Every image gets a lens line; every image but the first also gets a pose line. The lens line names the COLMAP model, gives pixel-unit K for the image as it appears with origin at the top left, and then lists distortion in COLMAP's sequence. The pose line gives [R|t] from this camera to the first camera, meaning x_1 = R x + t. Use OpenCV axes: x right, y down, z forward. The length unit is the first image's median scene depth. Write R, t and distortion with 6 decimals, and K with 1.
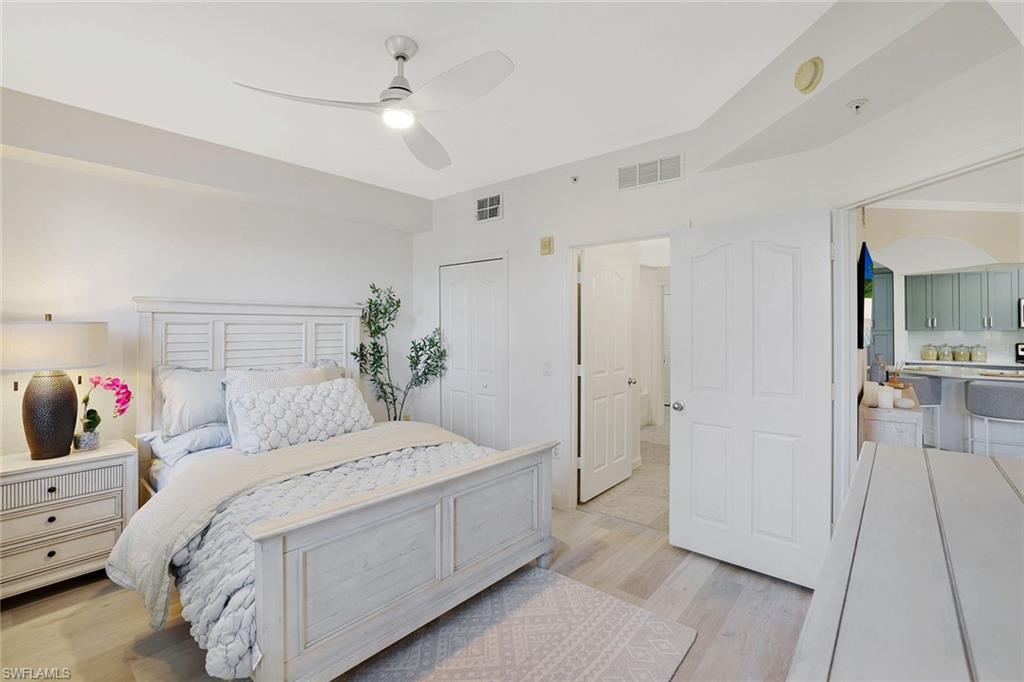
lens RADIAL K [[449.2, 0, 507.9], [0, 449.2, 317.9], [0, 0, 1]] dist [-0.034058, 0.008600]
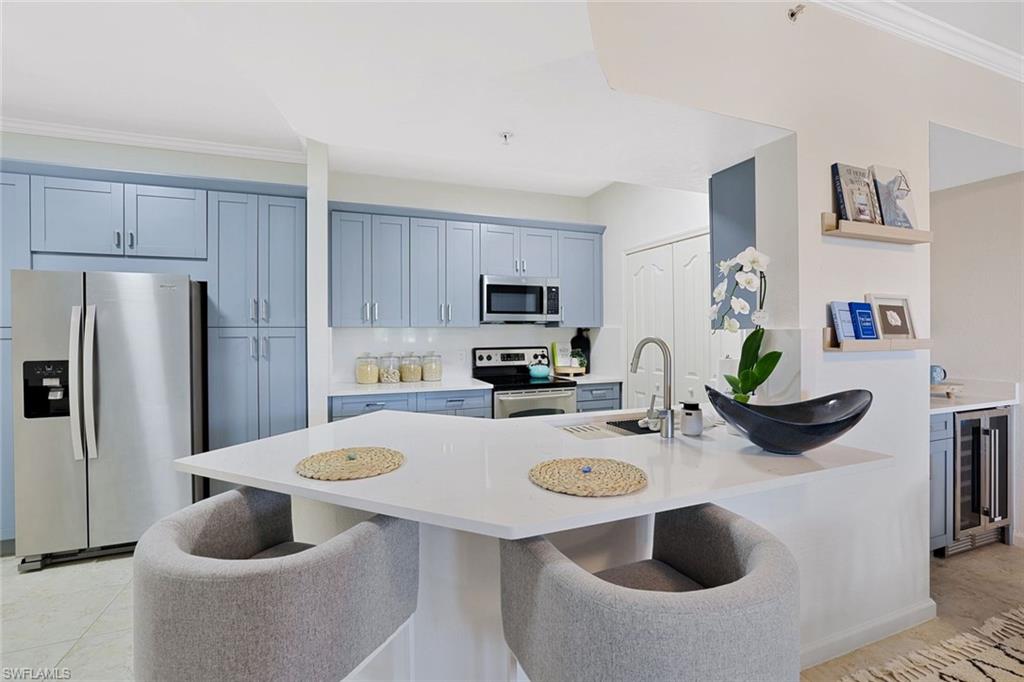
lens RADIAL K [[449.2, 0, 506.2], [0, 449.2, 338.0], [0, 0, 1]] dist [-0.034058, 0.008600]
pose [[0.480297, -0.011352, 0.877033, 0.990680], [-0.012498, 0.999726, 0.019785, 0.048970], [-0.877017, -0.020464, 0.480023, 1.034272]]
